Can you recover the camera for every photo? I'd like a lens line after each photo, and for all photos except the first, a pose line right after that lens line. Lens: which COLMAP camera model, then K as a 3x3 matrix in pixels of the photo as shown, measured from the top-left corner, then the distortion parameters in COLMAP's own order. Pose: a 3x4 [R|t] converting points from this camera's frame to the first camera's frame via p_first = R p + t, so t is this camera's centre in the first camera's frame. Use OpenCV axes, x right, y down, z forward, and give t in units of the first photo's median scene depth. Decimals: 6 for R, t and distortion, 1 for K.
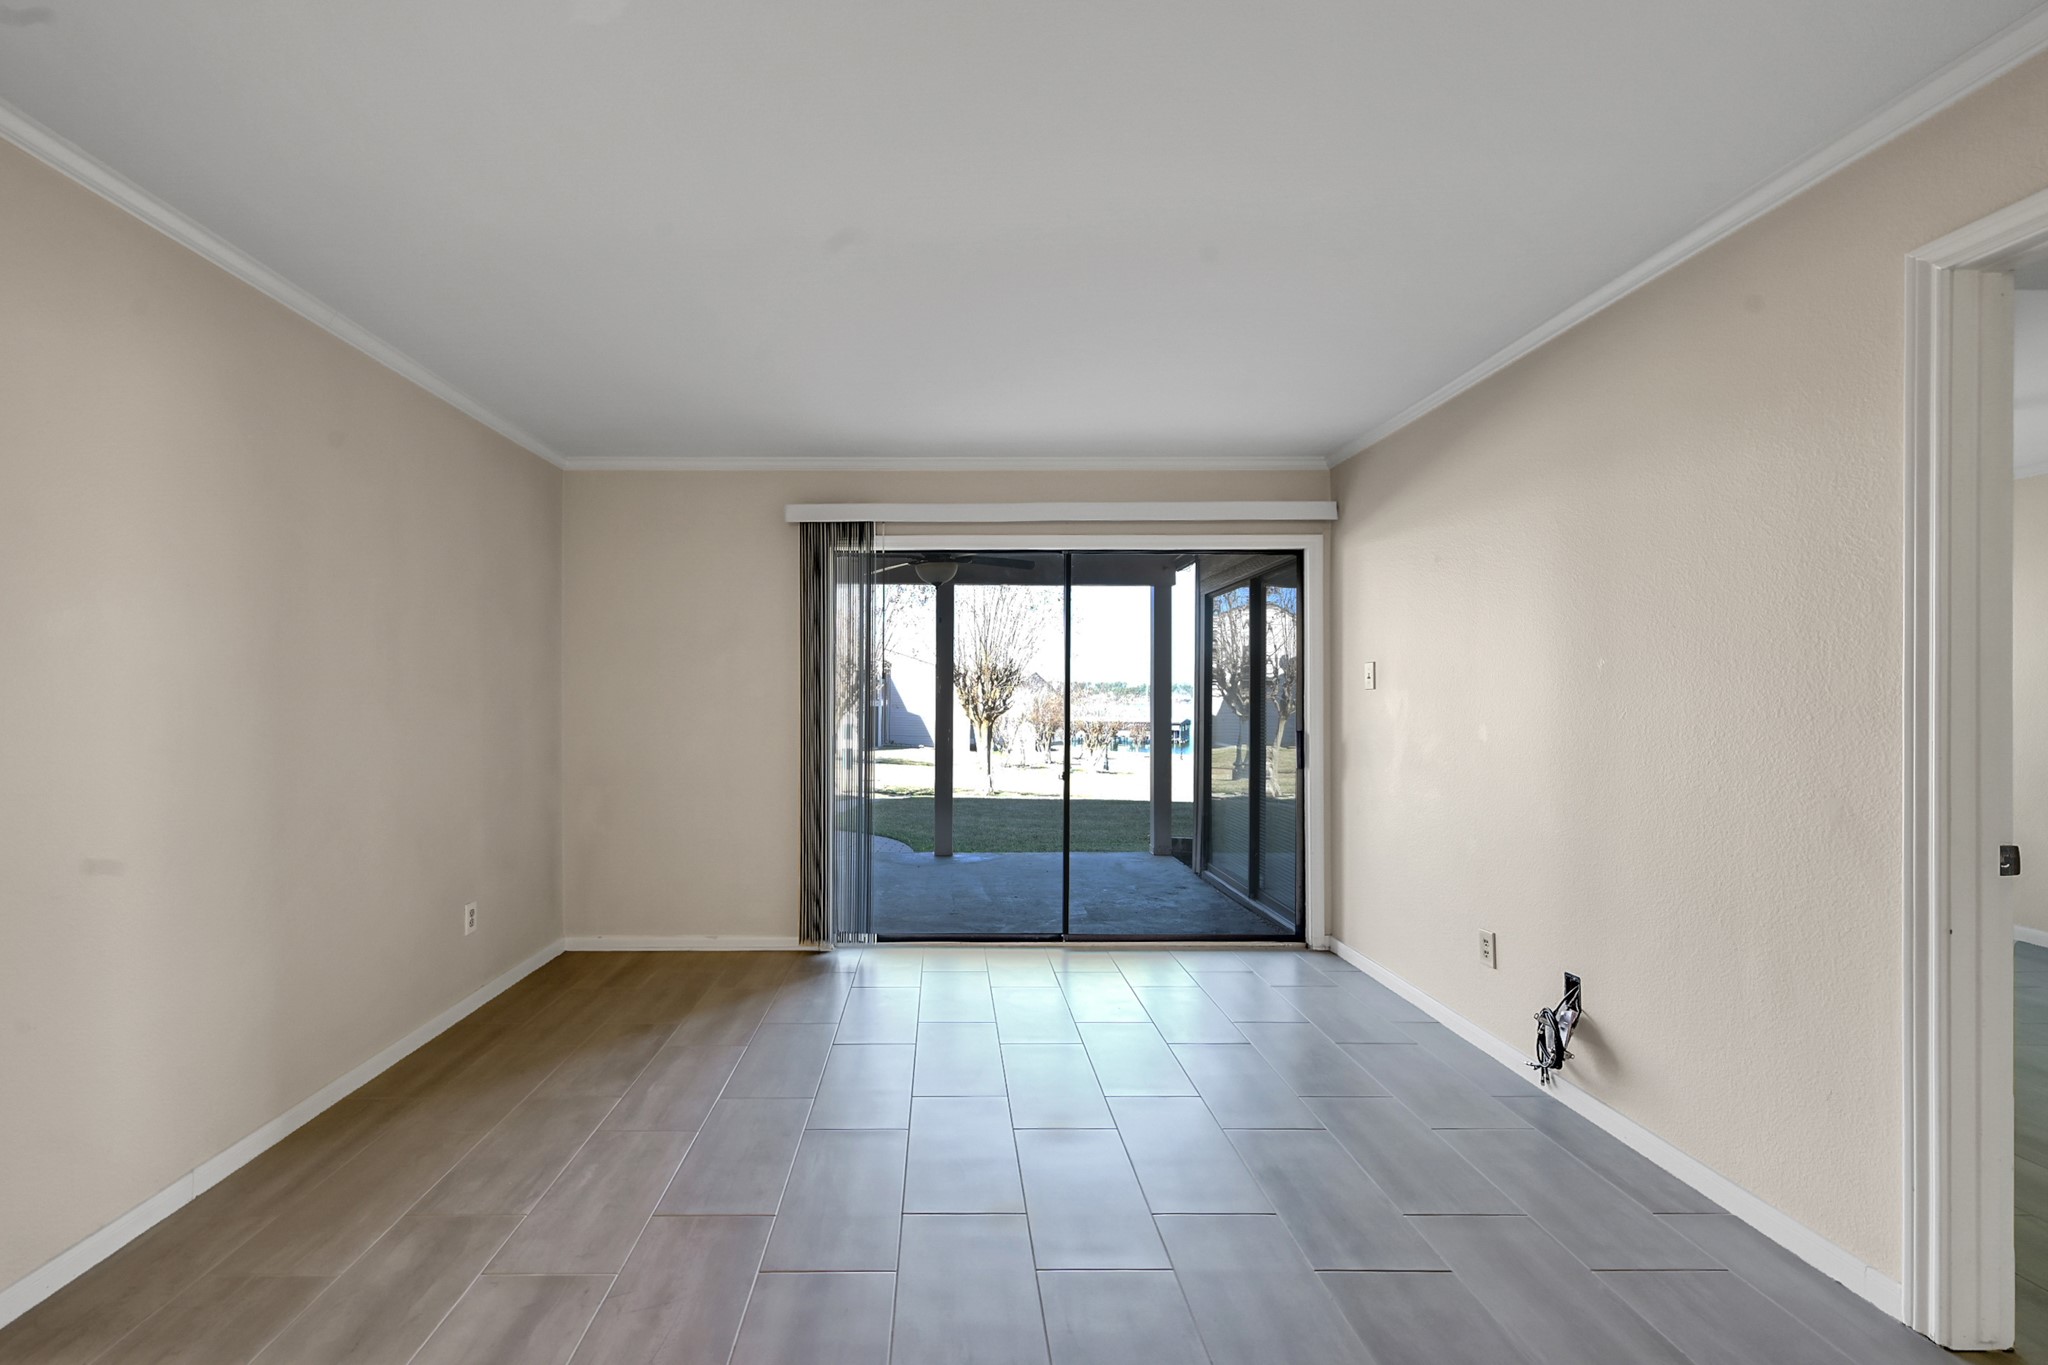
lens RADIAL K [[835.1, 0, 949.2], [0, 835.1, 699.2], [0, 0, 1]] dist [0.001723, 0.000248]
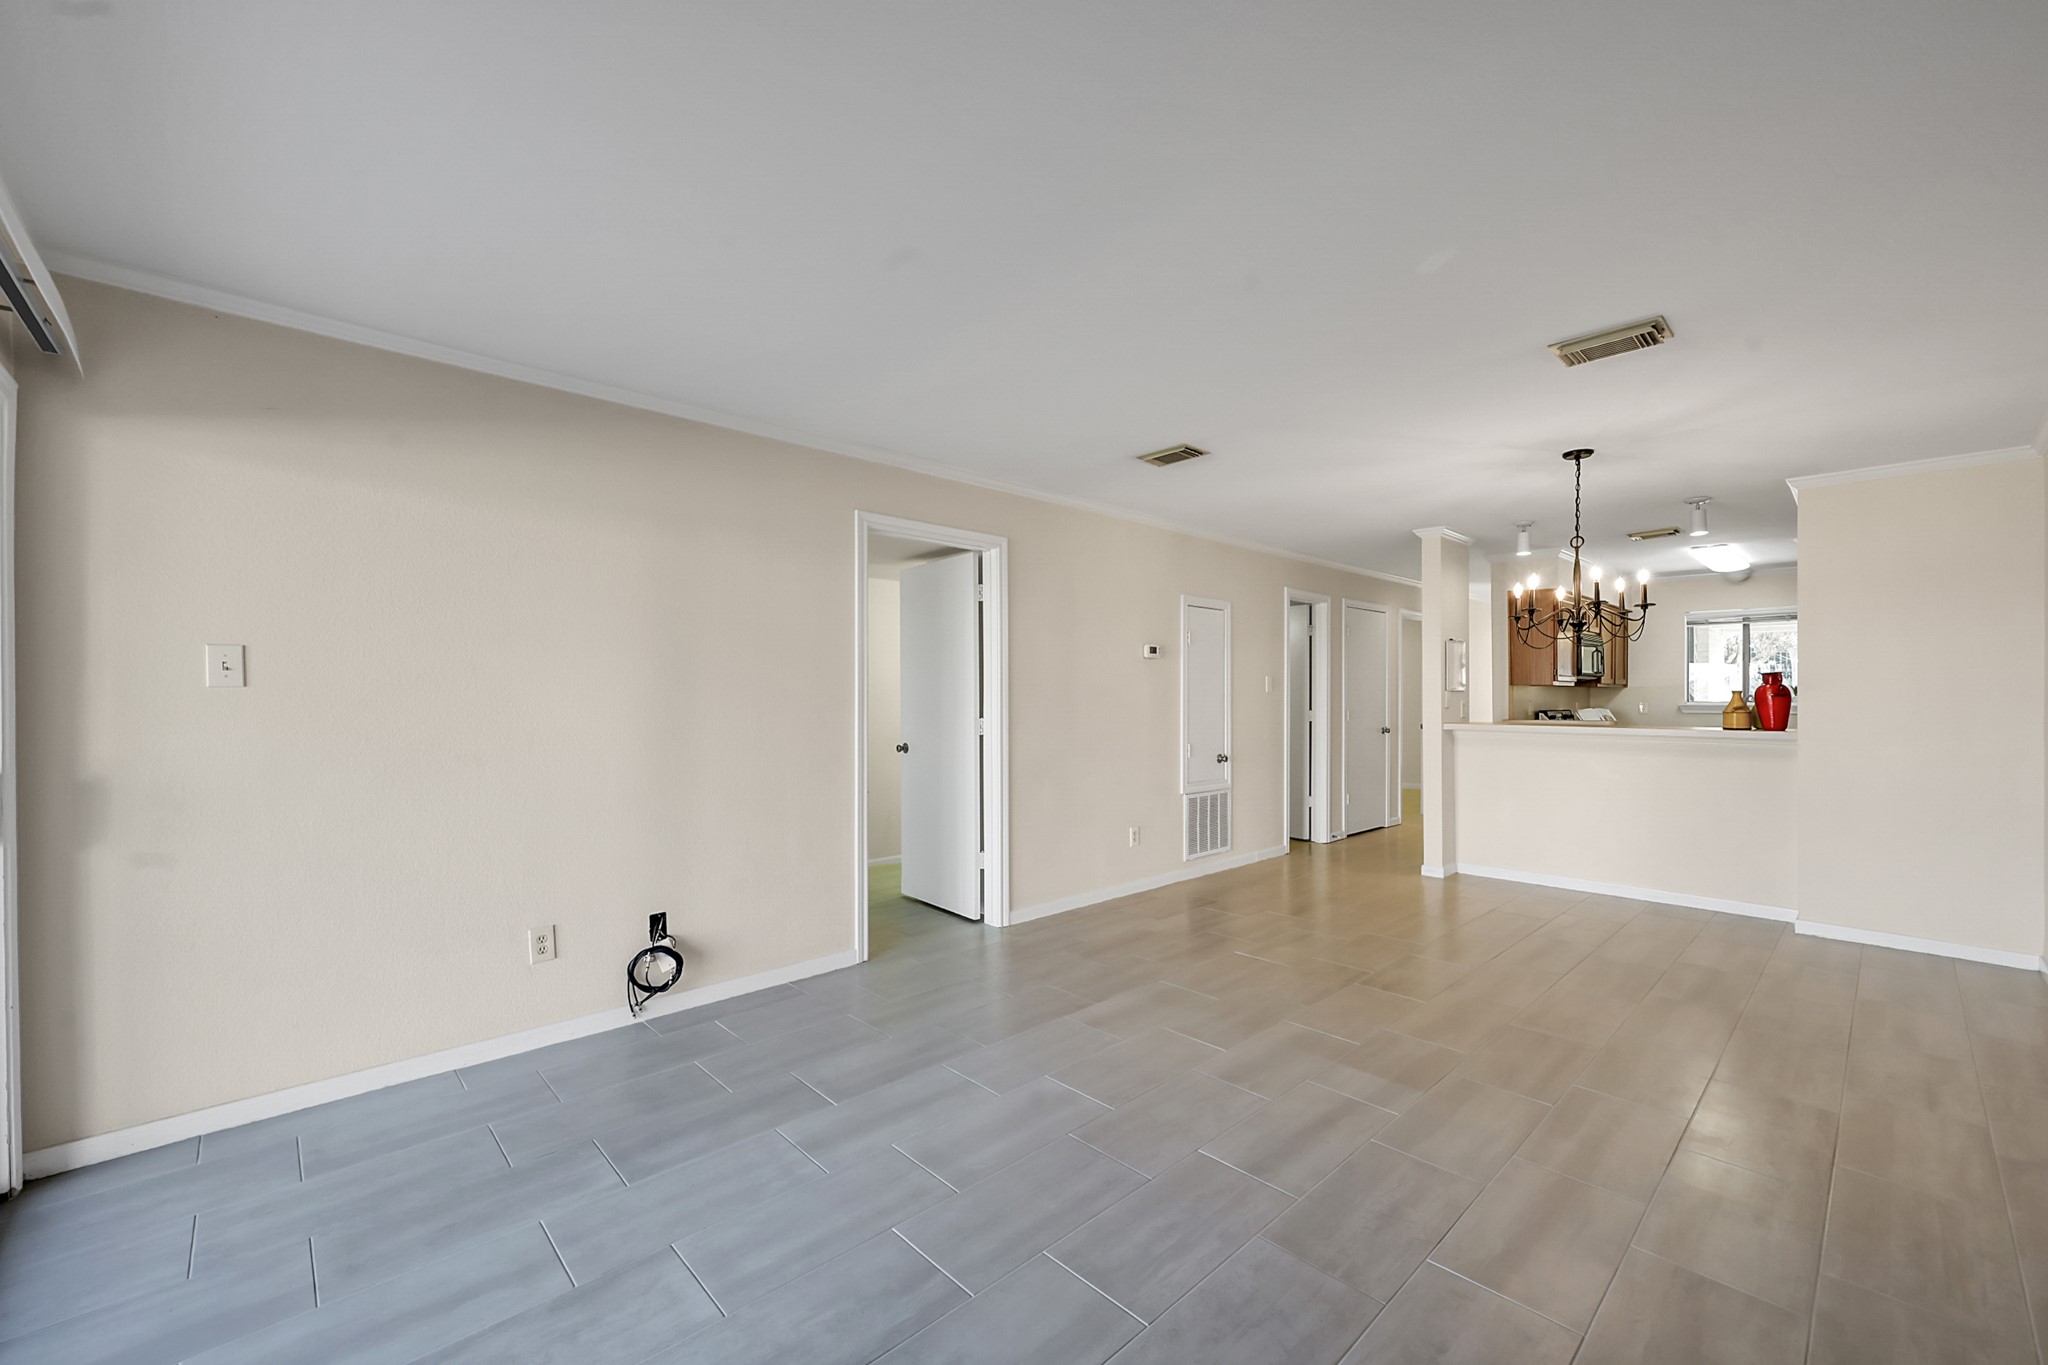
lens RADIAL K [[827.4, 0, 1024.0], [0, 827.4, 682.5], [0, 0, 1]] dist [0.024682, 0.000067]
pose [[-0.689242, 0.011028, 0.724448, -0.372298], [0.000686, 0.999894, -0.014568, -0.004122], [-0.724531, -0.009544, -0.689176, 0.952237]]
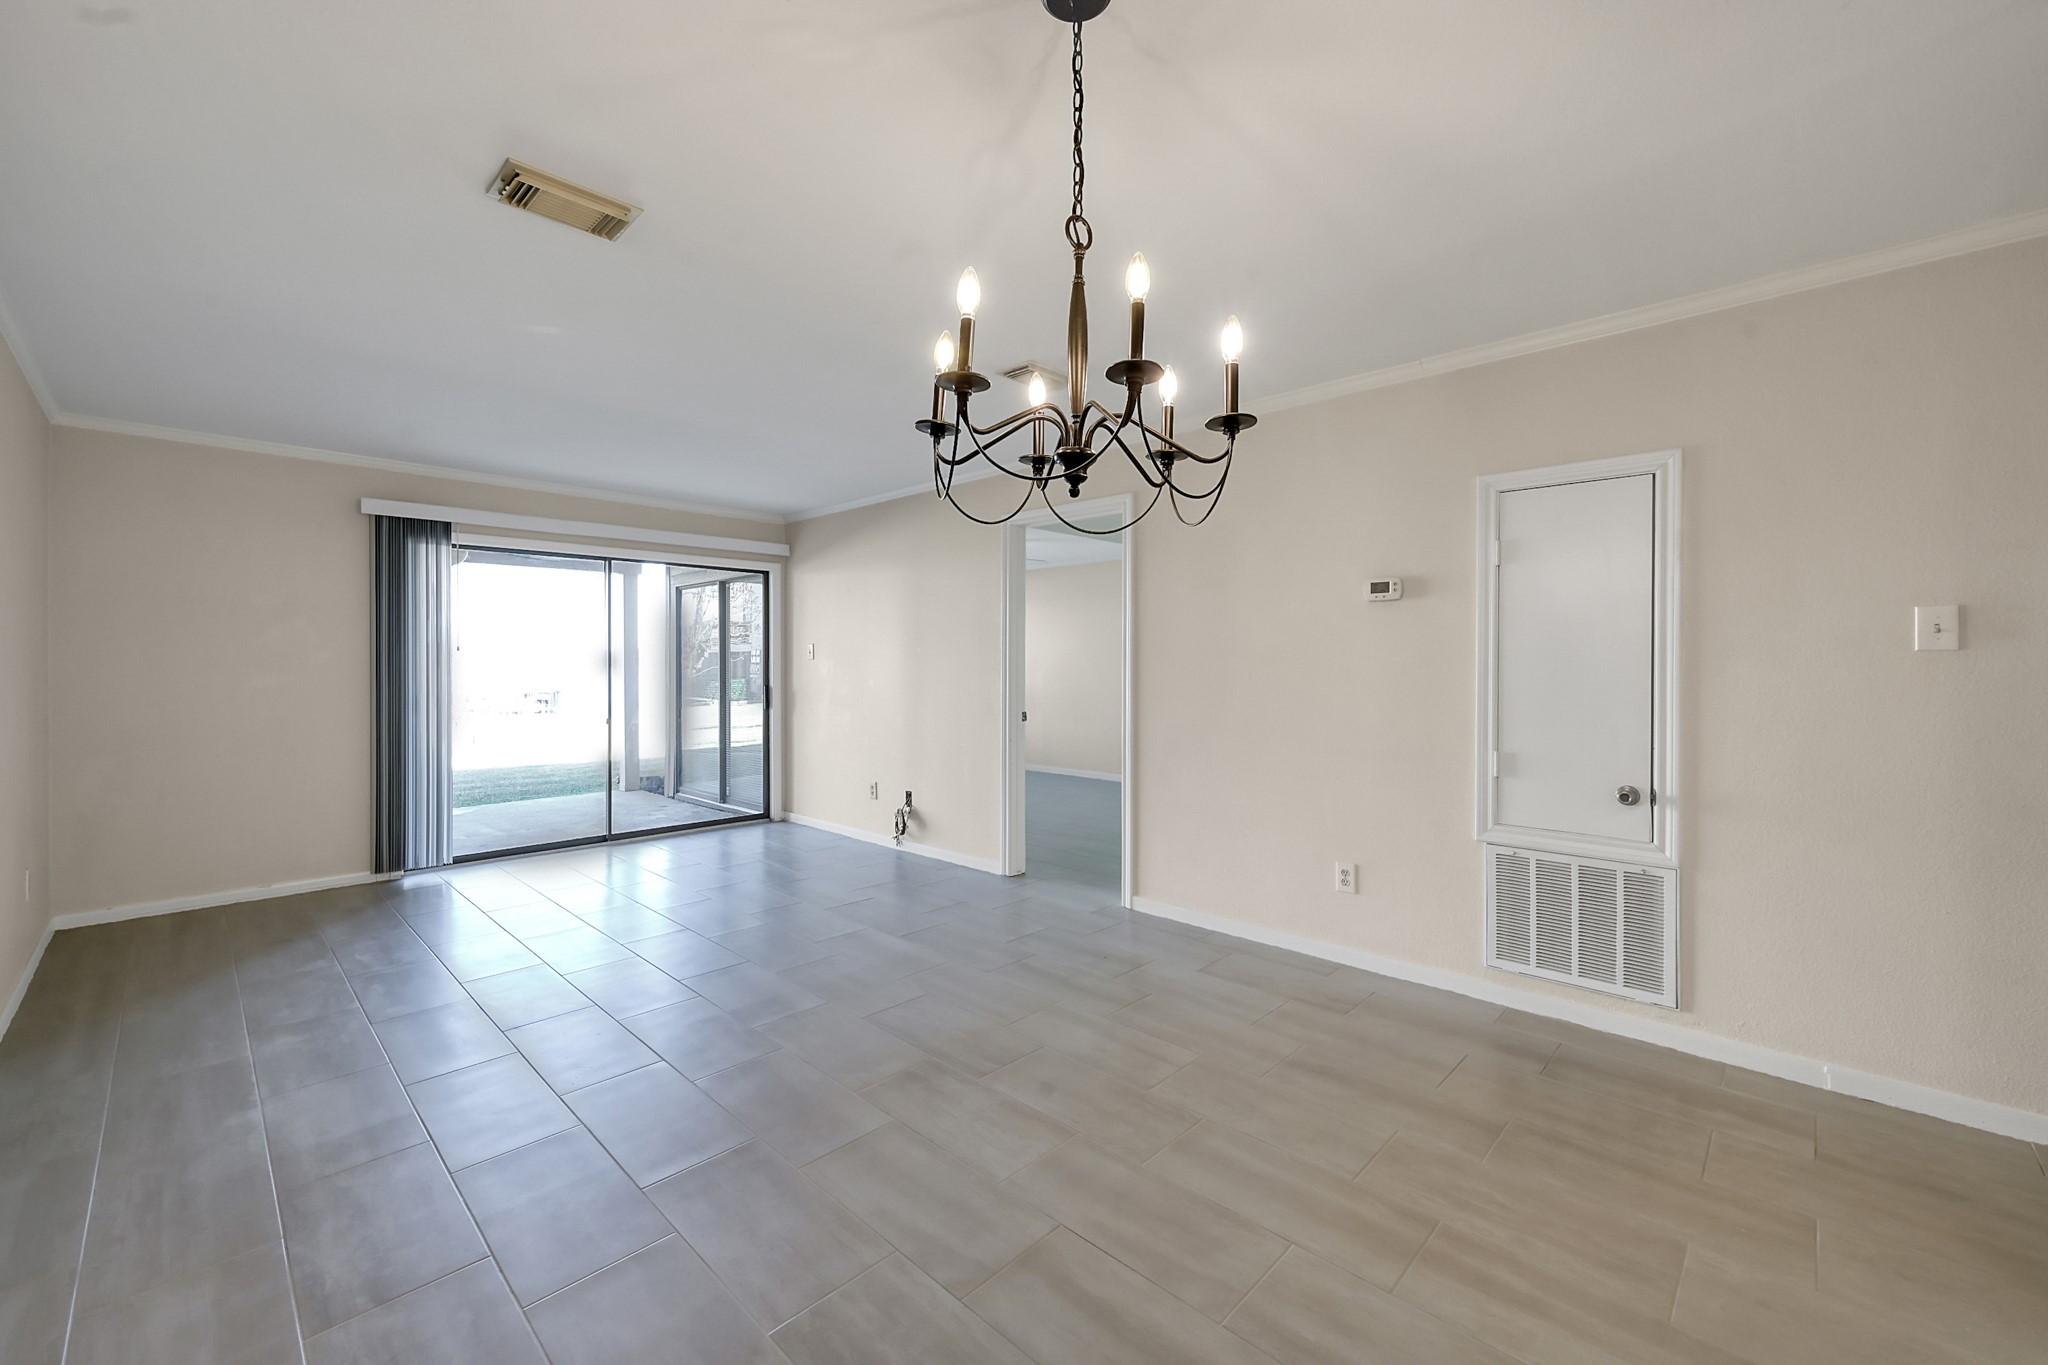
lens RADIAL K [[813.3, 0, 1028.7], [0, 813.3, 663.3], [0, 0, 1]] dist [0.000113, 0.000012]
pose [[0.691076, 0.001672, 0.722780, -0.372385], [0.001243, 0.999993, -0.003501, 0.001851], [-0.722781, 0.003318, 0.691069, -0.451478]]
